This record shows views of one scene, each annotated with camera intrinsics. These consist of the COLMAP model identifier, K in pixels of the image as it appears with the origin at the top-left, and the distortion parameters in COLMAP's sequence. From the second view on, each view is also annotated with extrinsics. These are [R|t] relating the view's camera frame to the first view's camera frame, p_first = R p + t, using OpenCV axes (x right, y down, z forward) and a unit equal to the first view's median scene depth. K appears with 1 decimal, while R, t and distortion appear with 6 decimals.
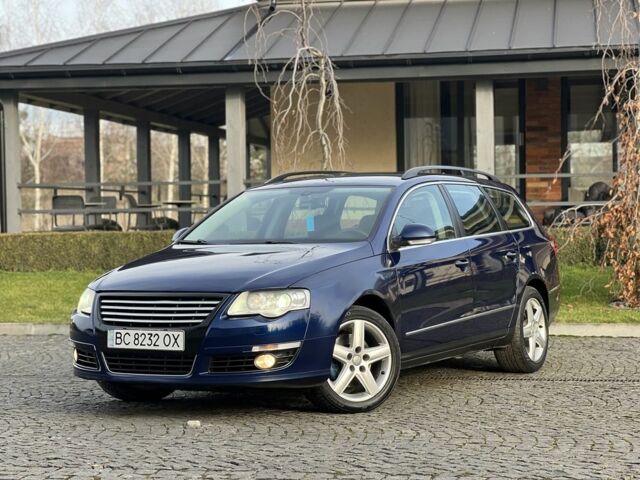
lens RADIAL K [[1427.6, 0, 318.0], [0, 1427.6, 225.6], [0, 0, 1]] dist [0.133628, 1.121273]
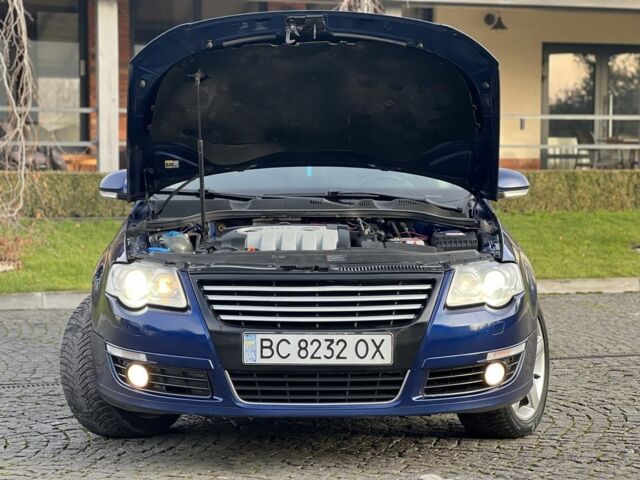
lens RADIAL K [[1427.6, 0, 318.0], [0, 1427.6, 225.6], [0, 0, 1]] dist [0.133628, 1.121273]
pose [[0.864590, -0.007349, 0.502424, -0.245526], [-0.012865, 0.999242, 0.036755, 0.001350], [-0.502313, -0.038241, 0.863840, 0.259169]]
